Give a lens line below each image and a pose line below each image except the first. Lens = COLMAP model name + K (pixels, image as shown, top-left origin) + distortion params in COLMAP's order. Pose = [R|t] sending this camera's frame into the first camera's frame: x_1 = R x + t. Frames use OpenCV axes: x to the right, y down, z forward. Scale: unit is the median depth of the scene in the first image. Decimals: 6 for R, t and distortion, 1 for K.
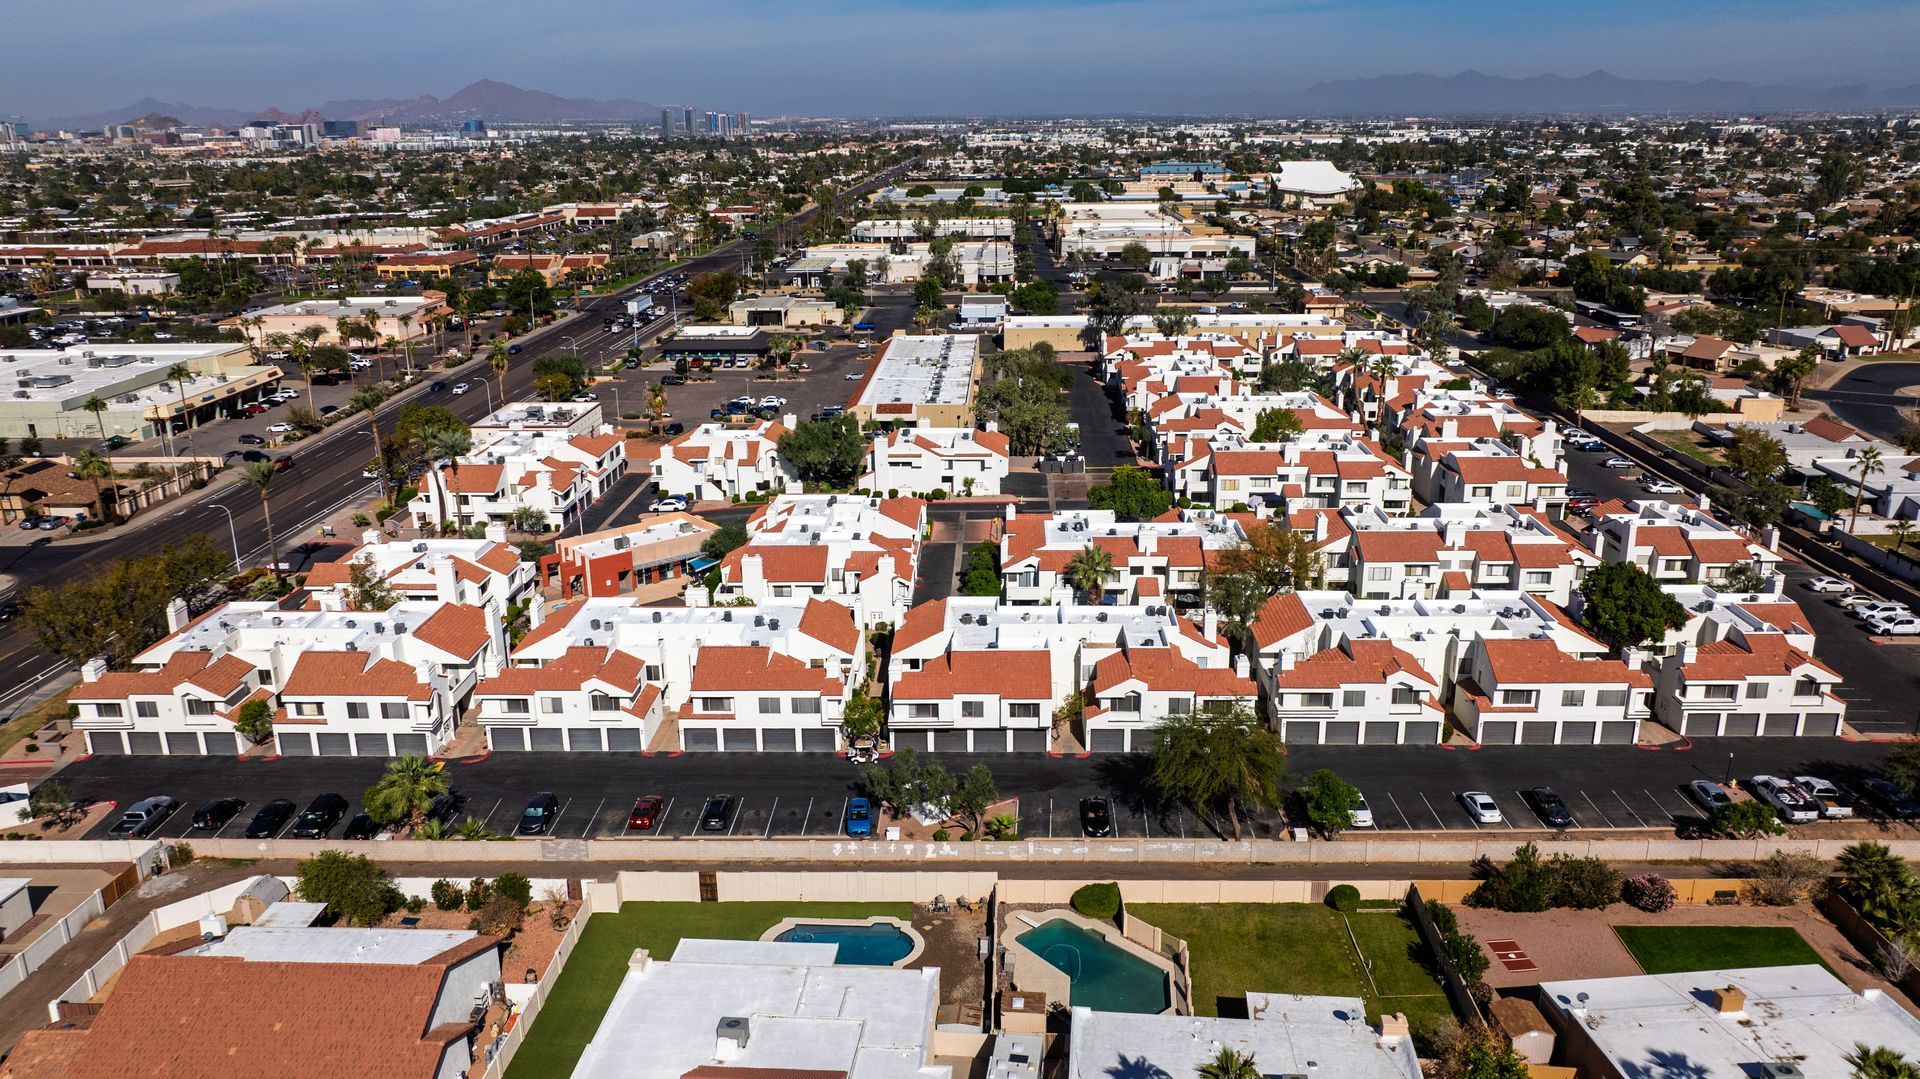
lens RADIAL K [[1327.5, 0, 960.0], [0, 1327.5, 539.5], [0, 0, 1]] dist [-0.004031, -0.001895]
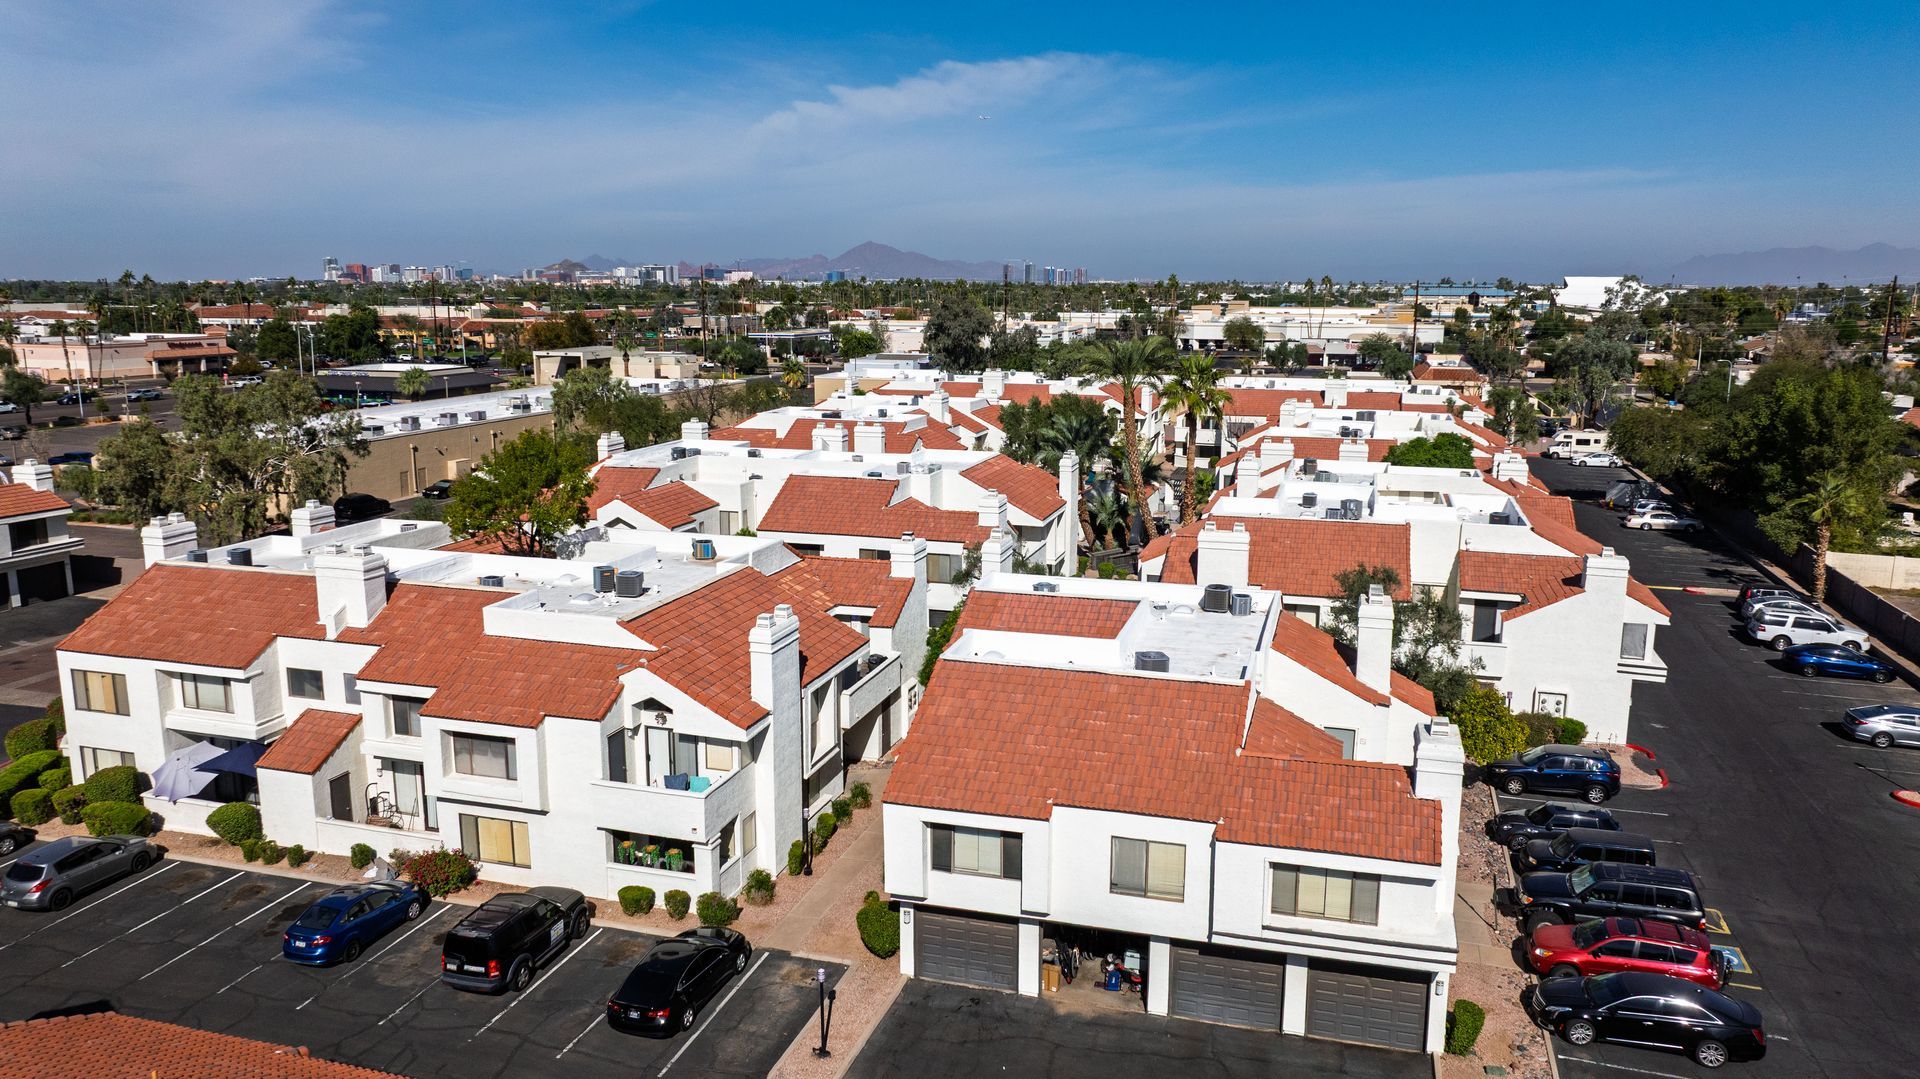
lens RADIAL K [[1327.5, 0, 960.0], [0, 1327.5, 539.5], [0, 0, 1]] dist [-0.004031, -0.001895]
pose [[0.971294, 0.063122, -0.229353, 0.370275], [-0.087635, 0.991290, -0.098308, -0.052737], [0.221150, 0.115585, 0.968366, 0.695174]]
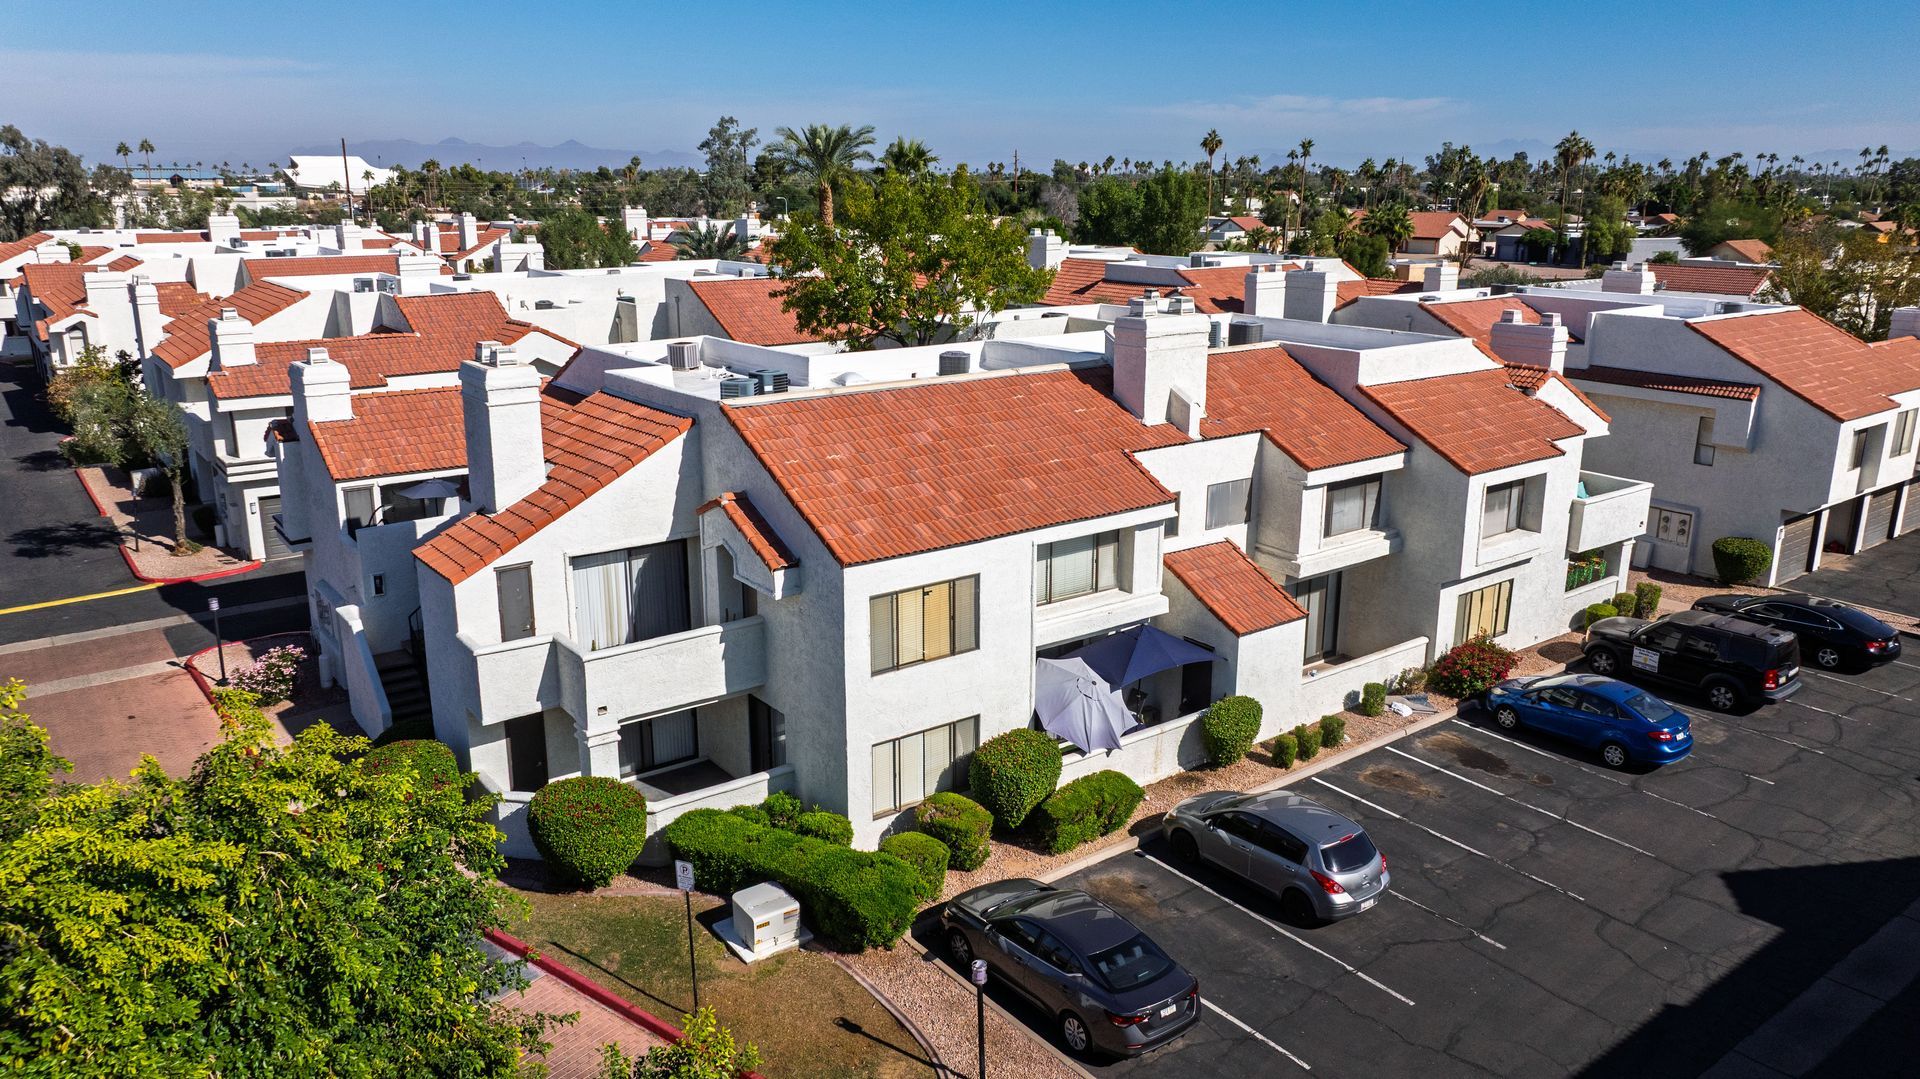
lens RADIAL K [[1327.5, 0, 960.0], [0, 1327.5, 539.5], [0, 0, 1]] dist [-0.004031, -0.001895]
pose [[0.768534, -0.150576, 0.621838, 0.108893], [0.174957, 0.984328, 0.022122, -0.045963], [-0.615423, 0.091794, 0.782834, 0.787411]]
